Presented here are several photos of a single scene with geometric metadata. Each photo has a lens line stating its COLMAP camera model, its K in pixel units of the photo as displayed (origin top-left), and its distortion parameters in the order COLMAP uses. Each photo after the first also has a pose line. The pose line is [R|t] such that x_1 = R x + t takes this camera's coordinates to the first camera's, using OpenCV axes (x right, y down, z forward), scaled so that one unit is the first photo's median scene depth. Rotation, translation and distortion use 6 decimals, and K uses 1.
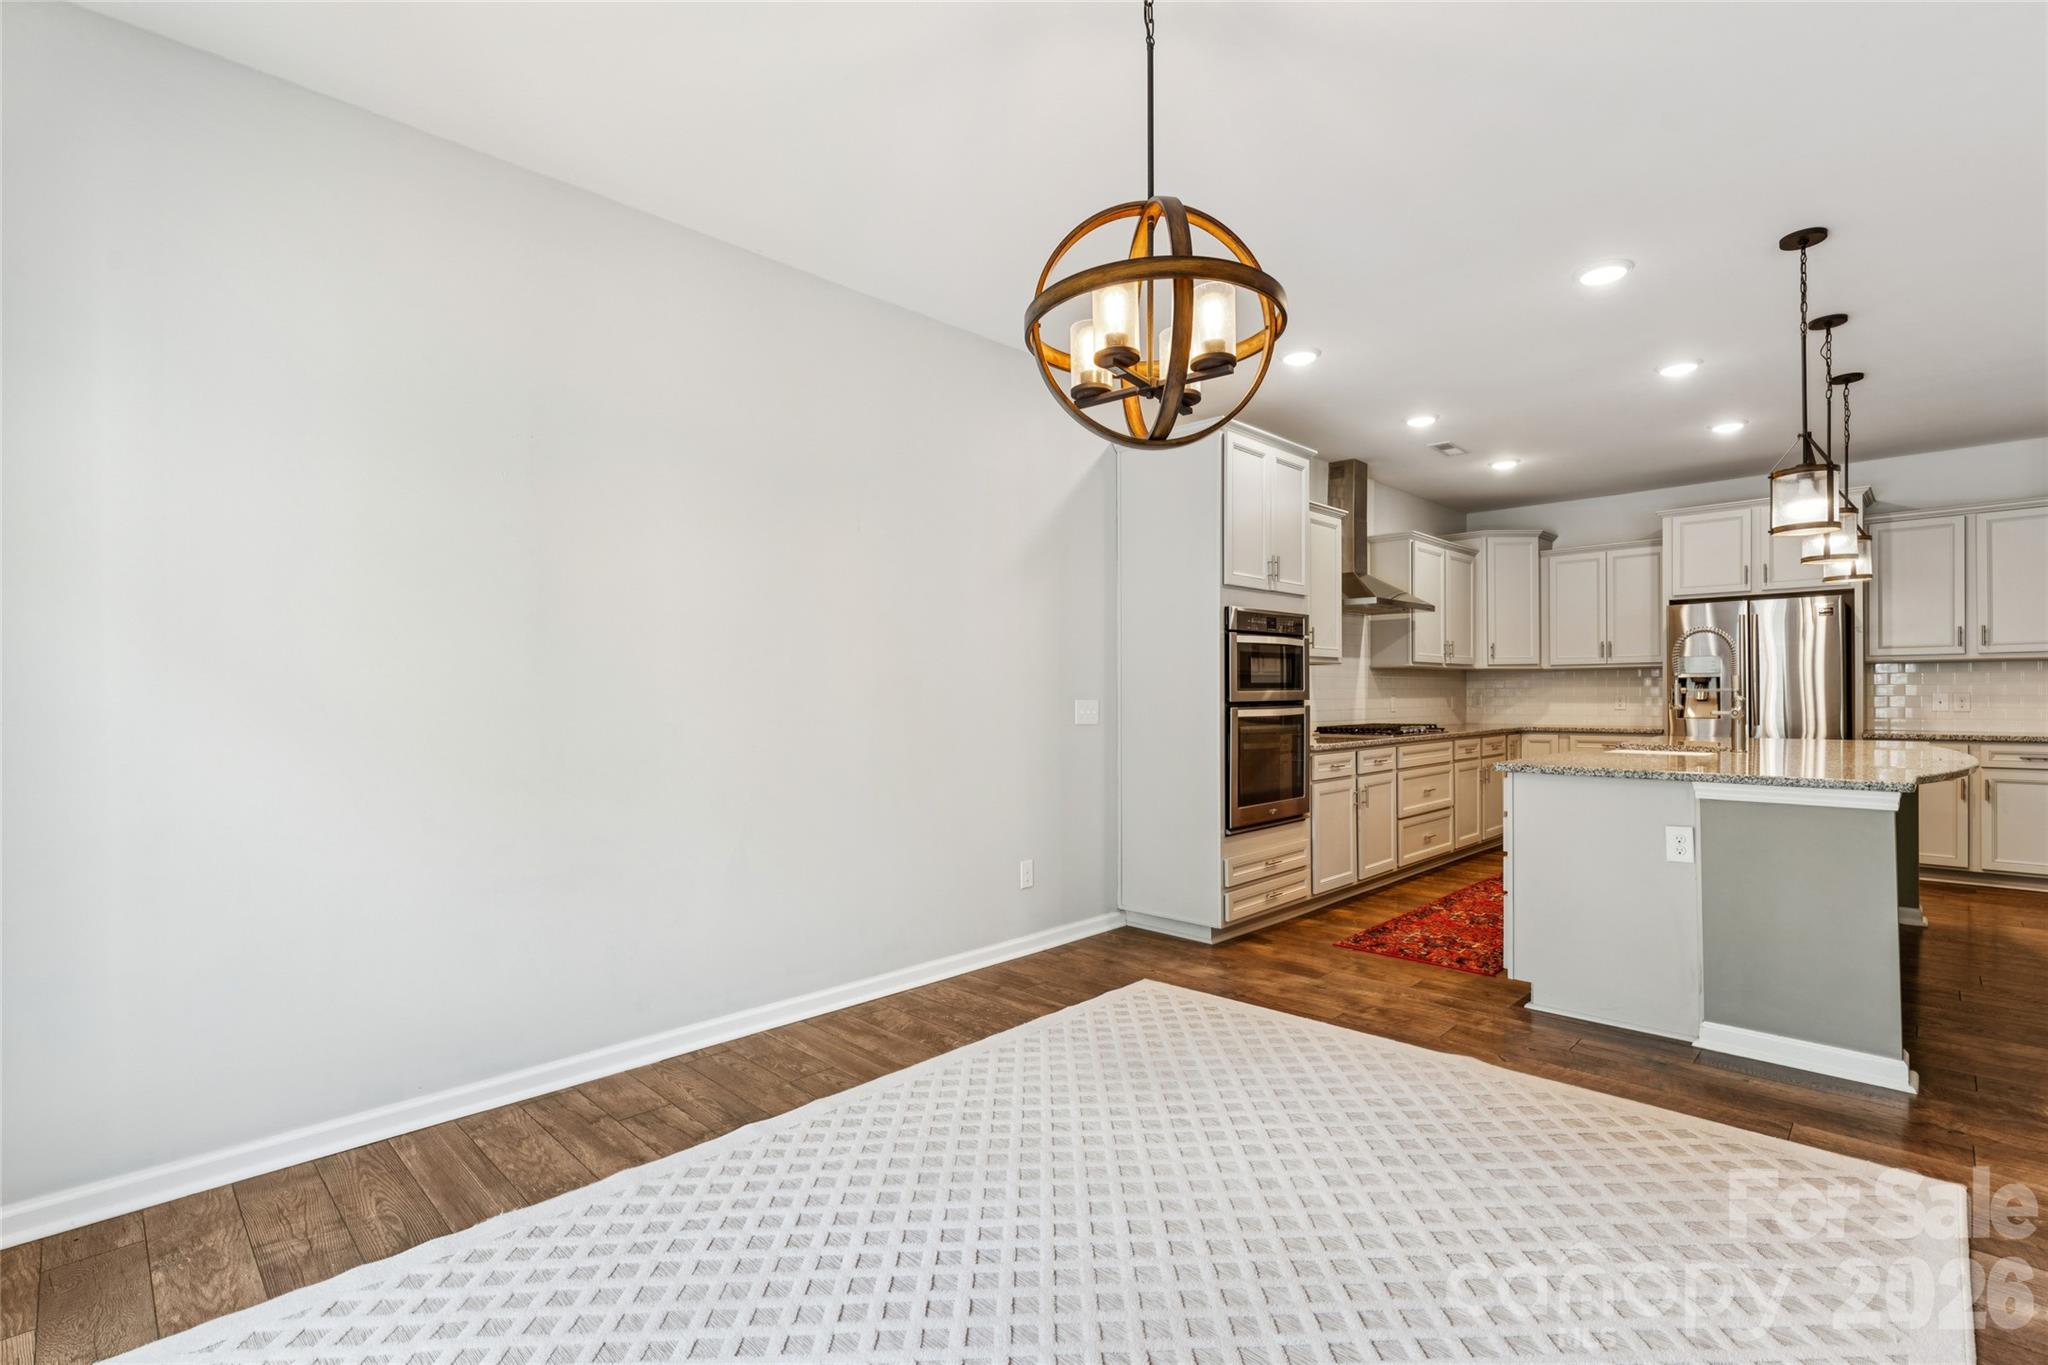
lens RADIAL K [[924.0, 0, 1016.0], [0, 924.0, 692.4], [0, 0, 1]] dist [-0.002429, 0.001920]
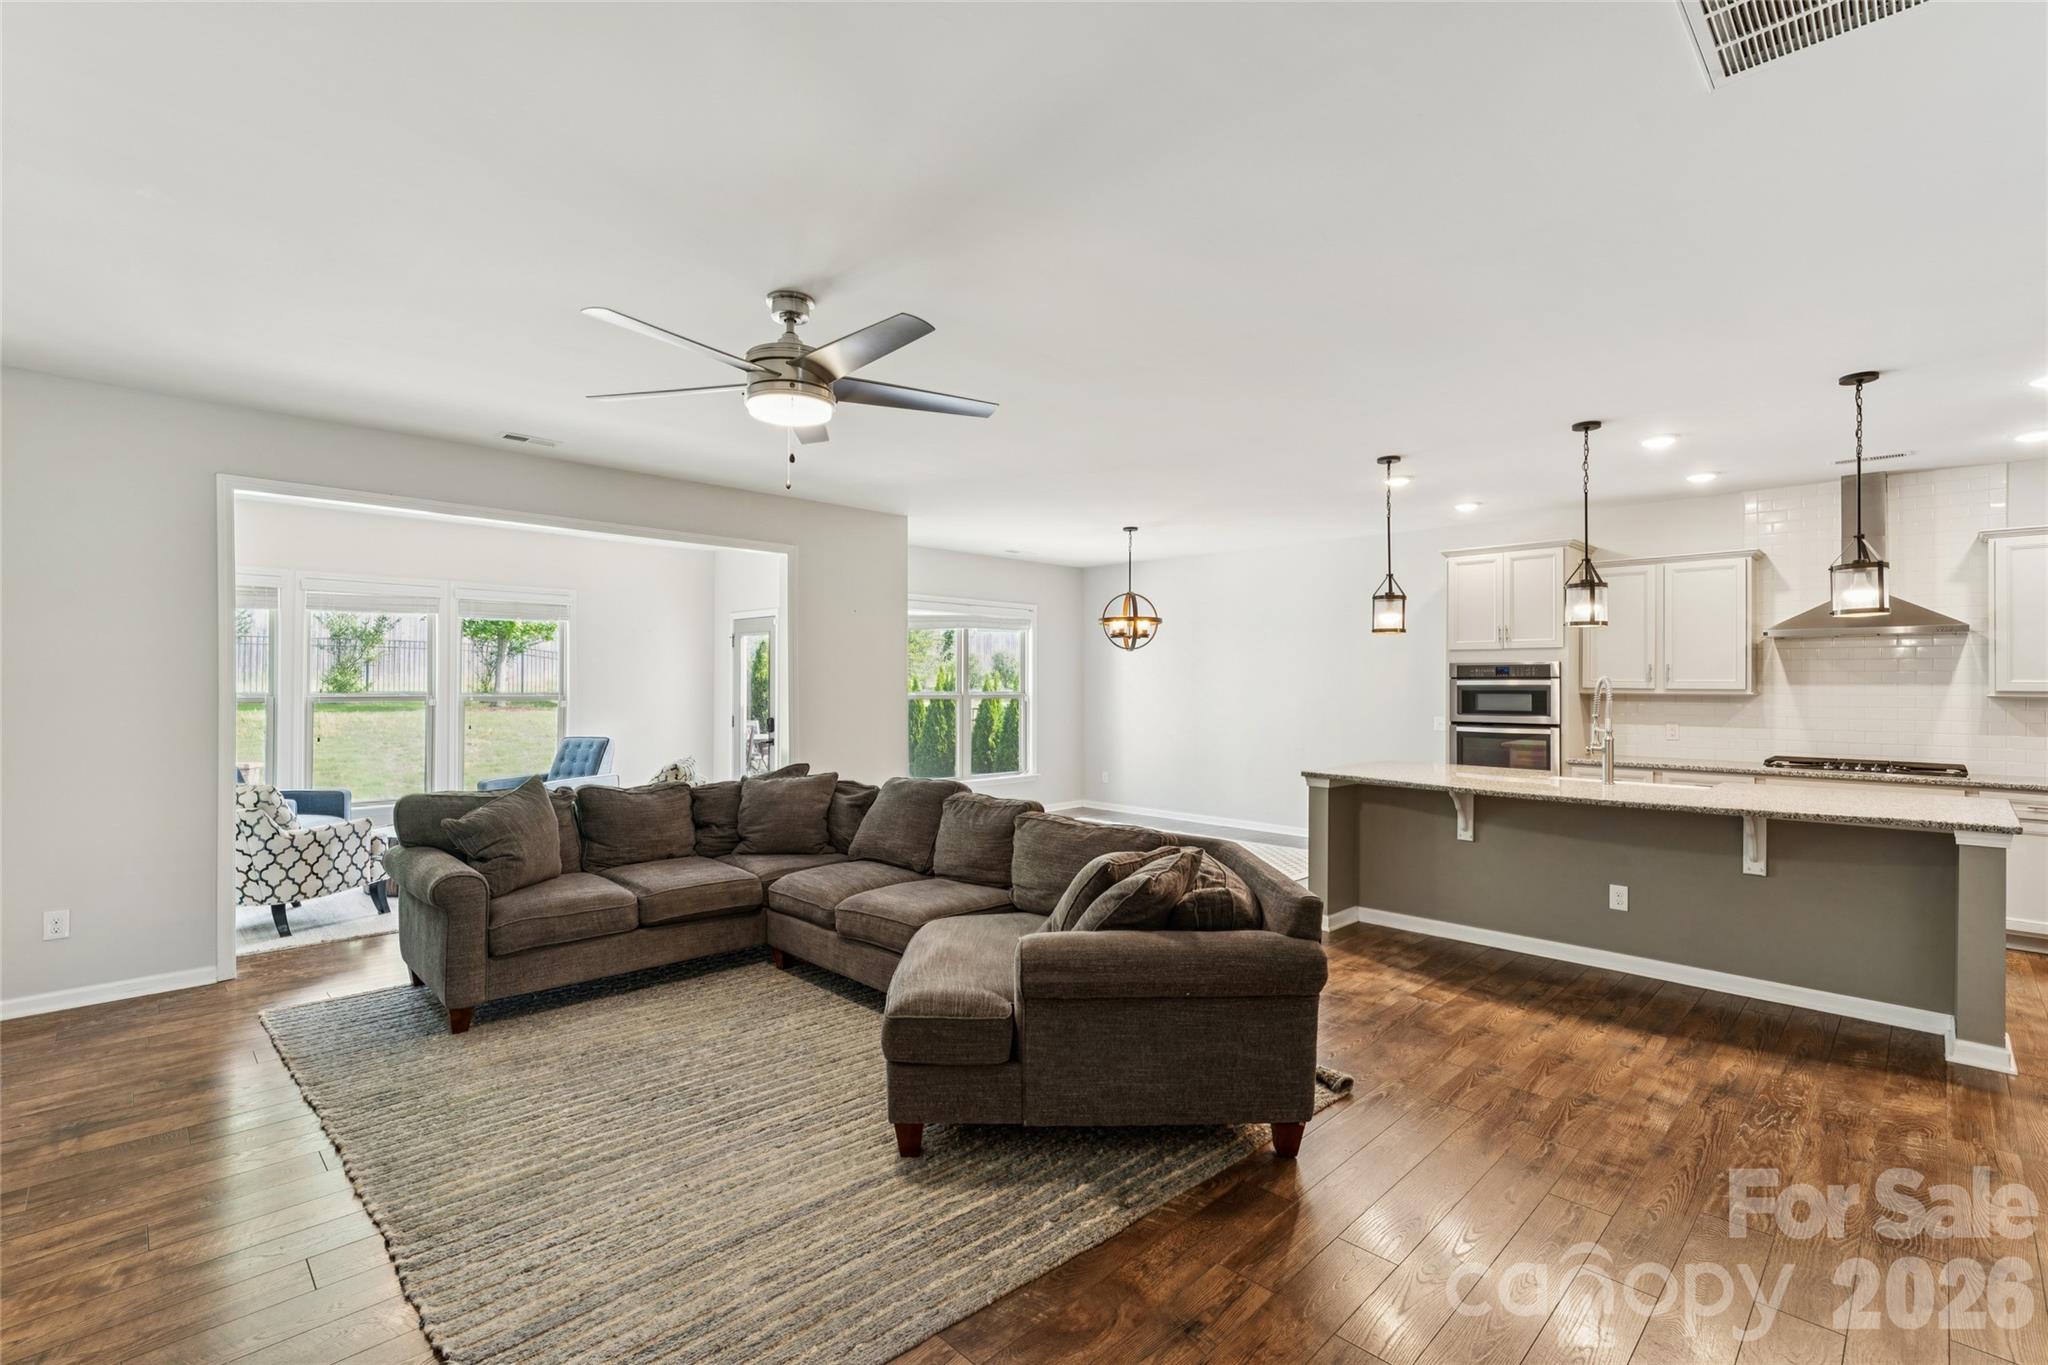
lens RADIAL K [[924.0, 0, 1012.8], [0, 924.0, 684.0], [0, 0, 1]] dist [-0.002429, 0.001920]
pose [[-0.026300, 0.007845, -0.999623, 1.807199], [0.000208, 0.999969, 0.007842, -0.066274], [0.999654, -0.000001, -0.026301, 0.251131]]
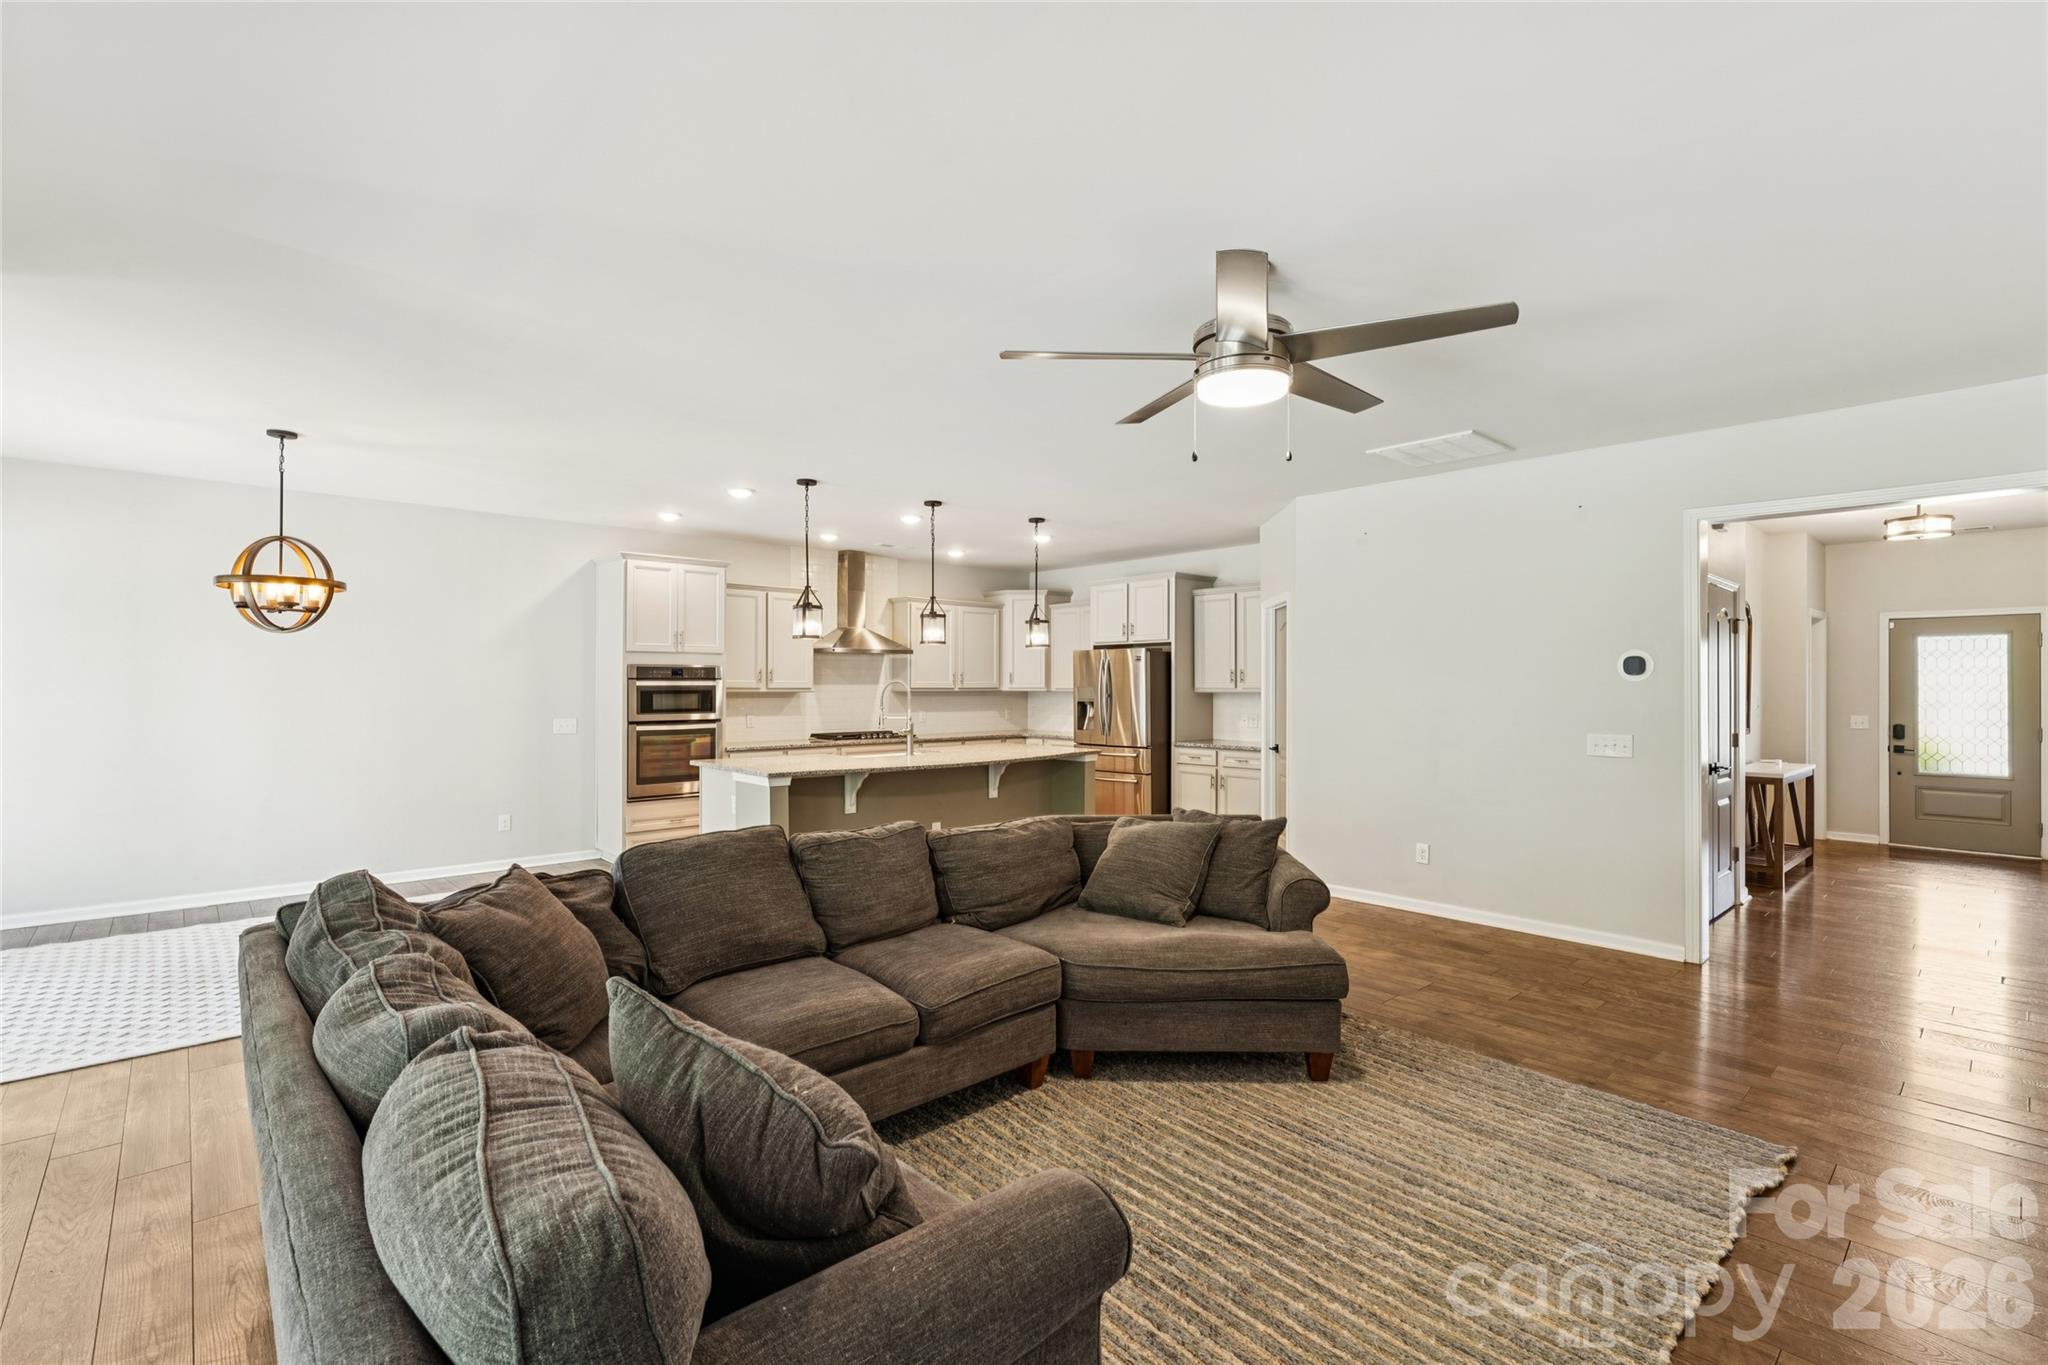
lens RADIAL K [[924.0, 0, 1026.2], [0, 924.0, 681.6], [0, 0, 1]] dist [-0.002429, 0.001920]
pose [[0.998634, 0.006898, -0.051792, 0.984389], [-0.006882, 0.999976, 0.000478, -0.064719], [0.051794, -0.000121, 0.998658, -0.596188]]
